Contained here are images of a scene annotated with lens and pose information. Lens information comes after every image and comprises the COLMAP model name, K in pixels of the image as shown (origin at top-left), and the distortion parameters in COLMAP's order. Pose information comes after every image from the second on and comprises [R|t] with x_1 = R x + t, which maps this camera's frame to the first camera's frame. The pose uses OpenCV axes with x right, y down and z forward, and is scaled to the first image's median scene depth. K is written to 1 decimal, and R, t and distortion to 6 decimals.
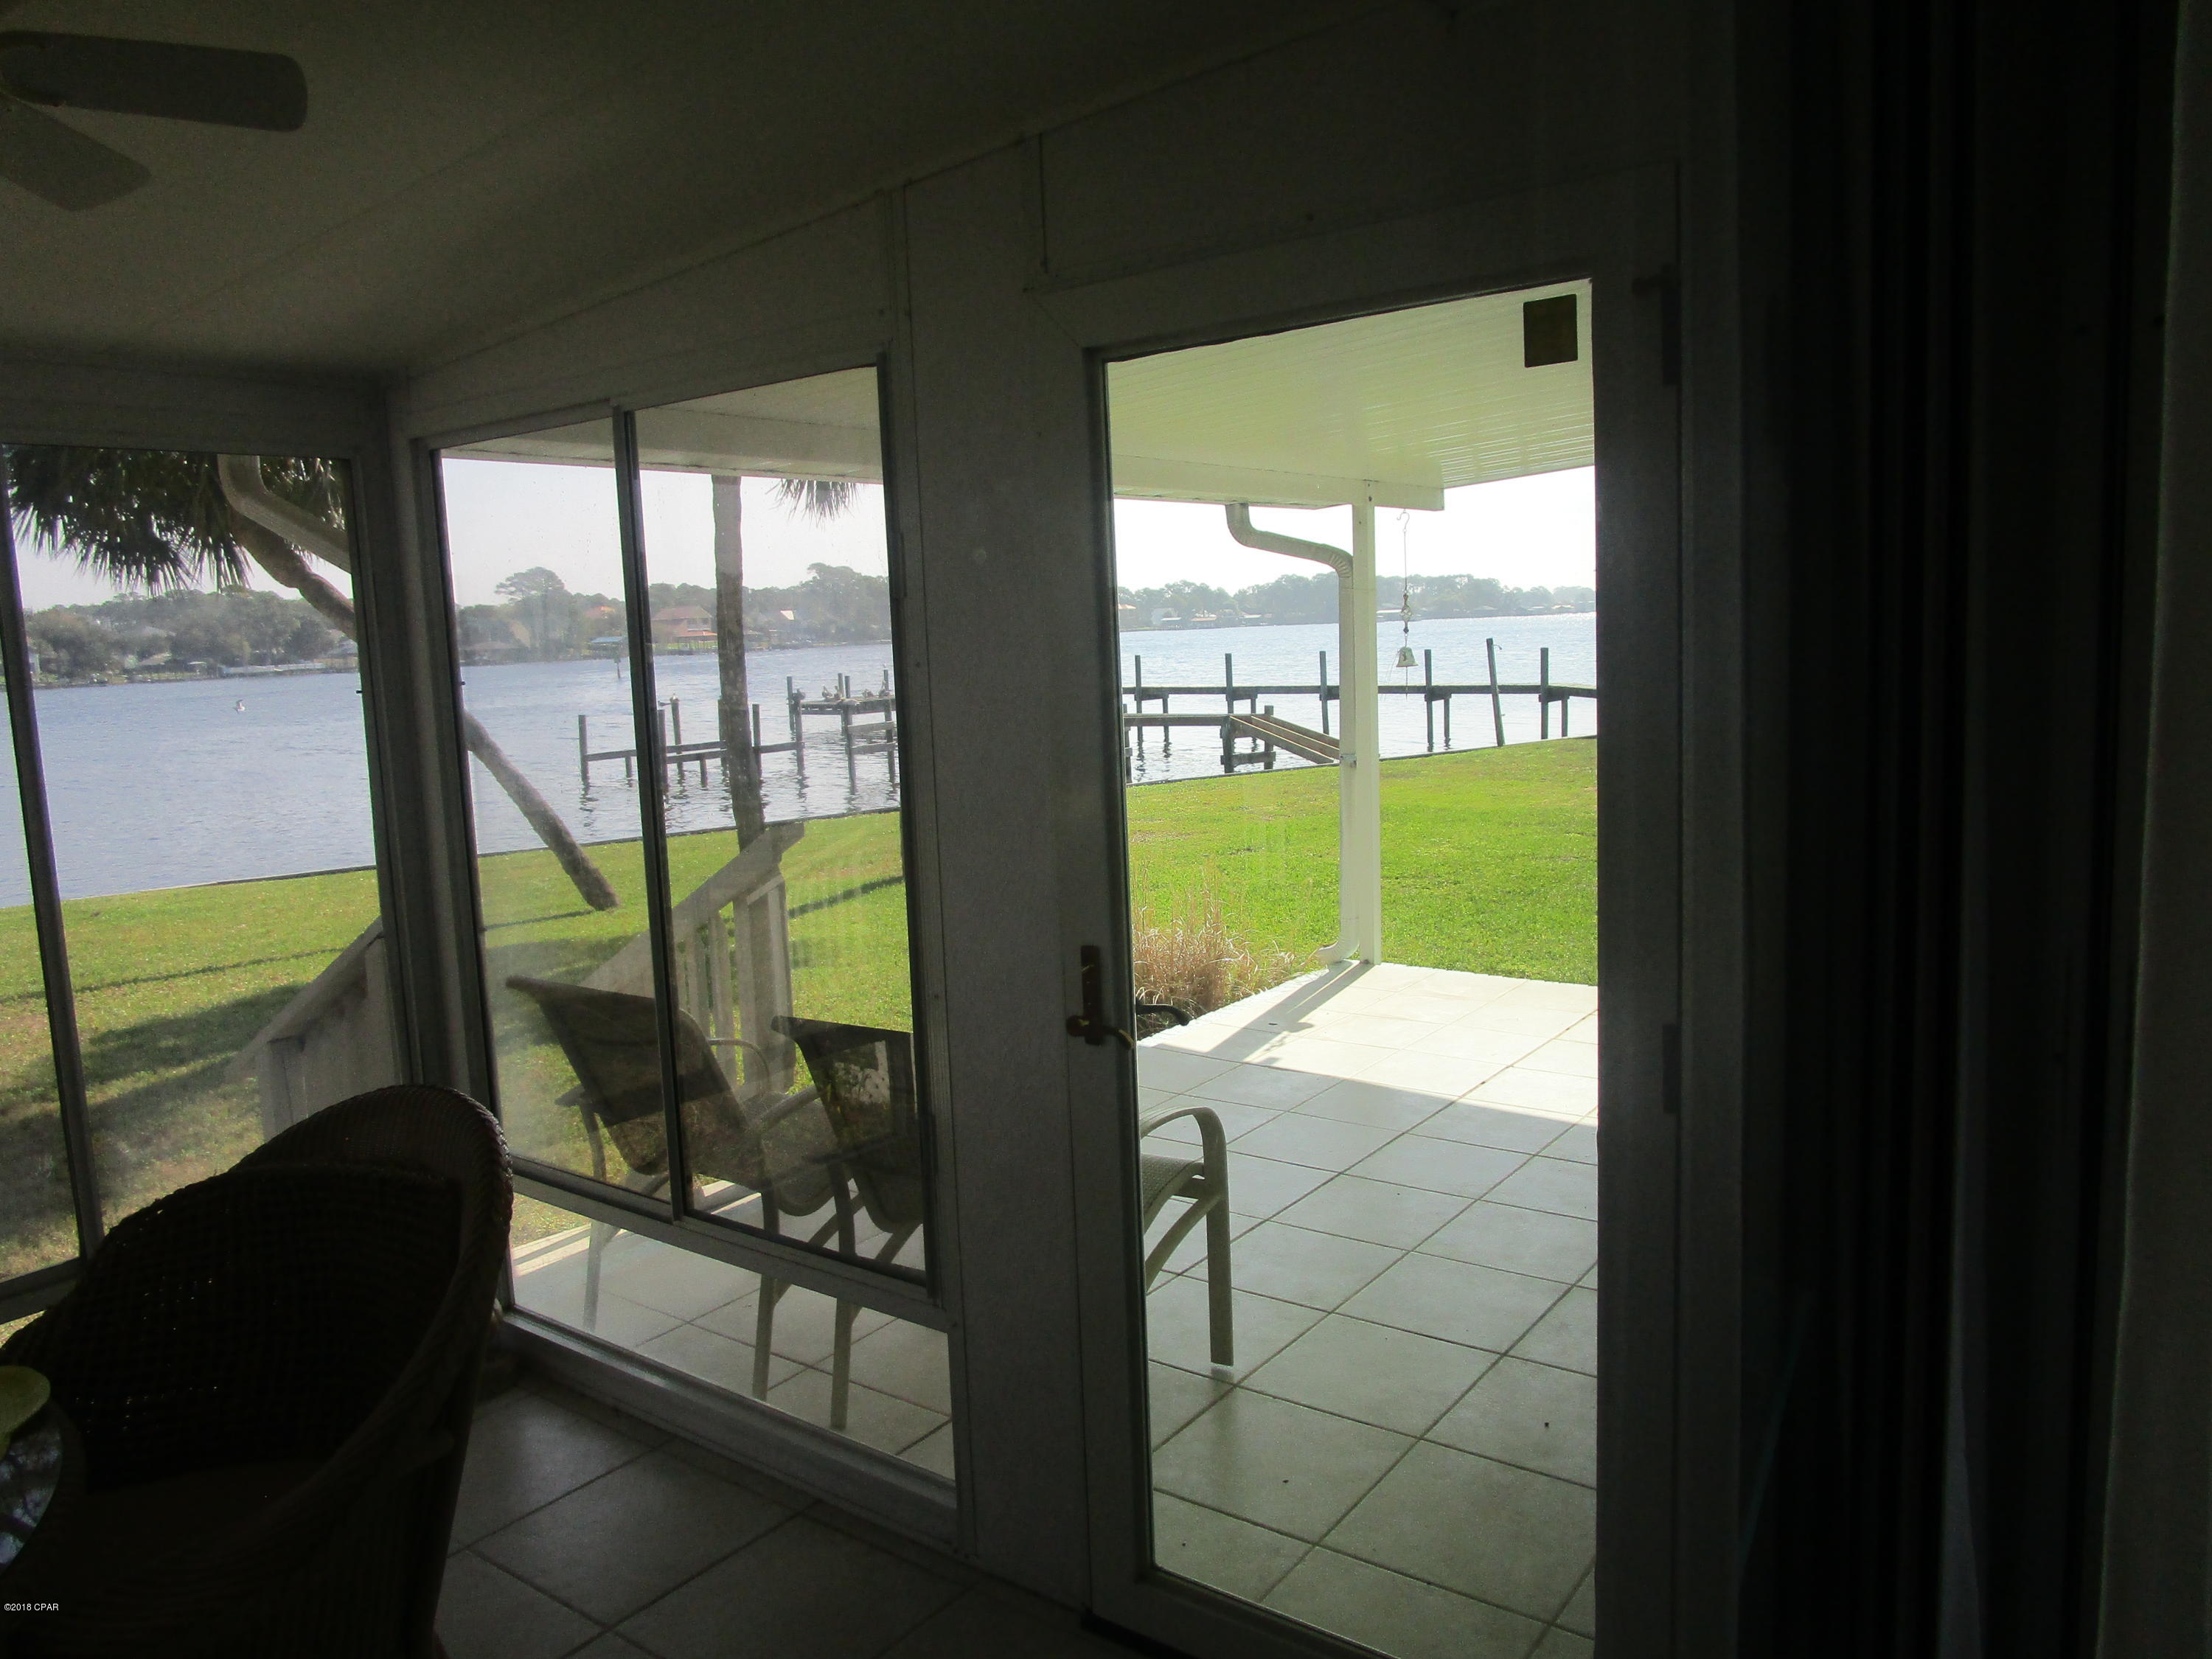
lens RADIAL K [[1586.6, 0, 1098.2], [0, 1586.6, 819.0], [0, 0, 1]] dist [-0.028378, 0.013052]
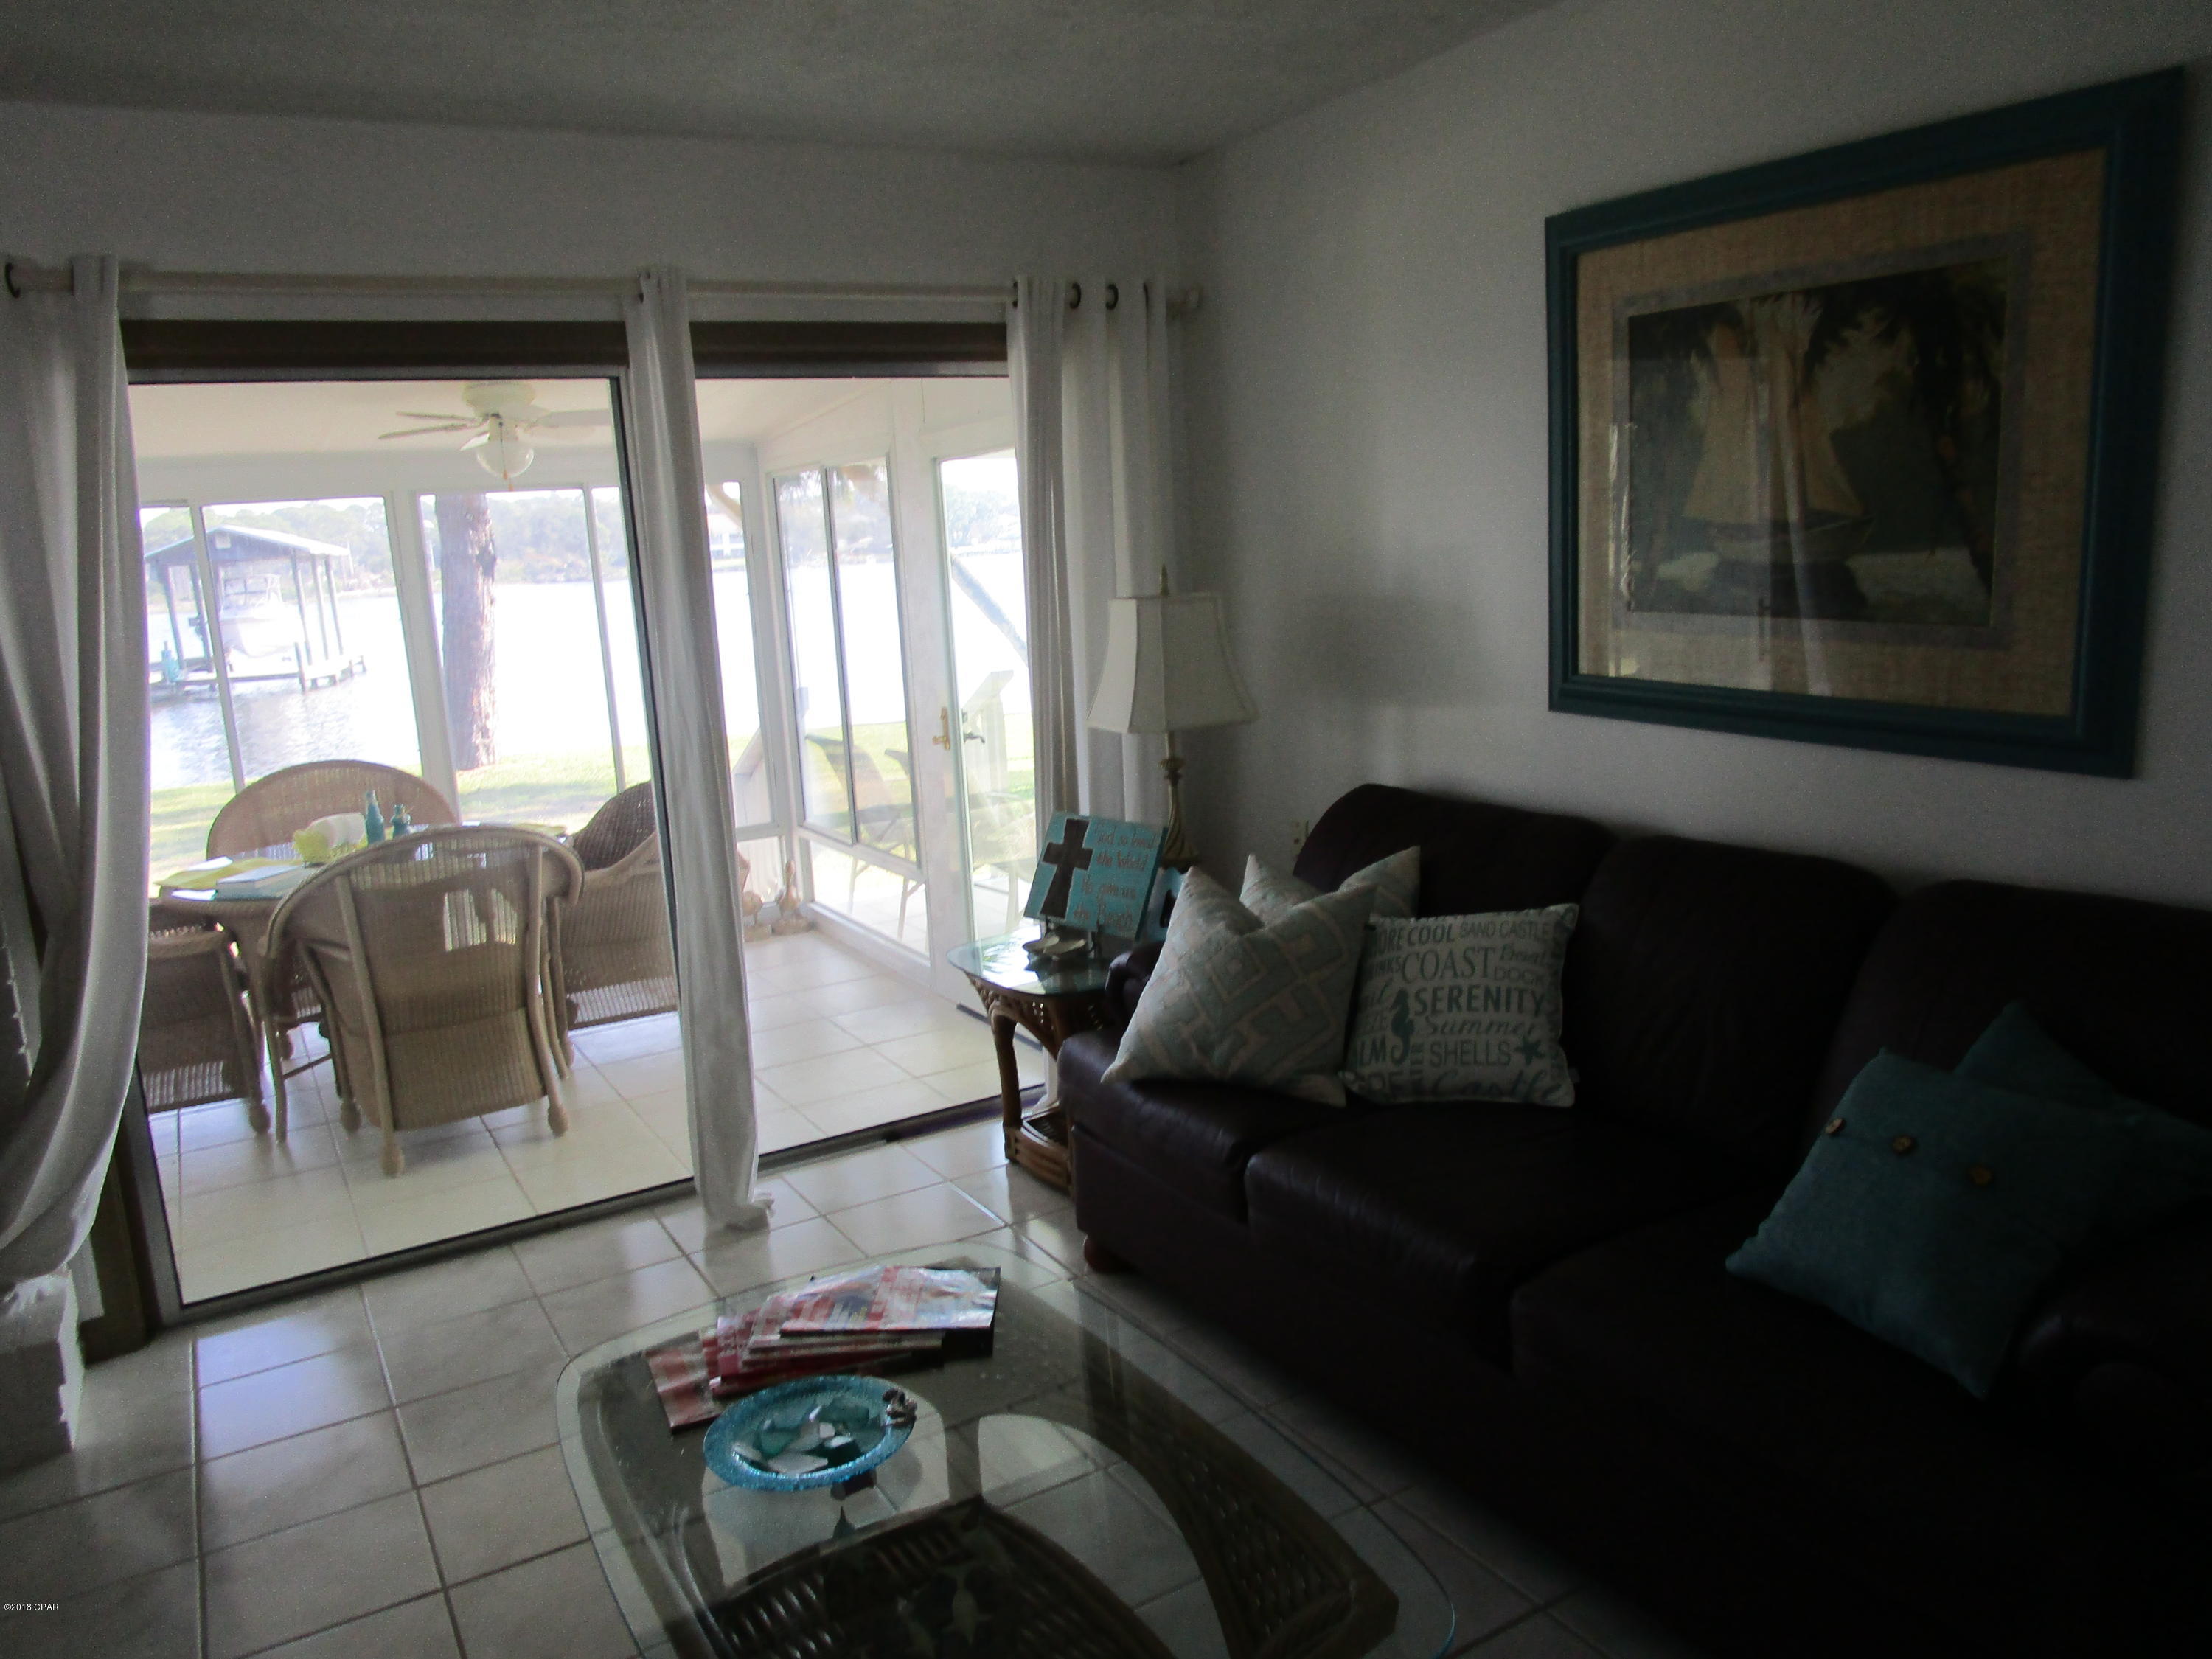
lens RADIAL K [[1586.6, 0, 1103.6], [0, 1586.6, 842.1], [0, 0, 1]] dist [-0.028378, 0.013052]
pose [[0.919766, 0.065332, -0.386992, 0.982020], [-0.029700, 0.994806, 0.097356, 0.031724], [0.391343, -0.078051, 0.916929, -0.939295]]
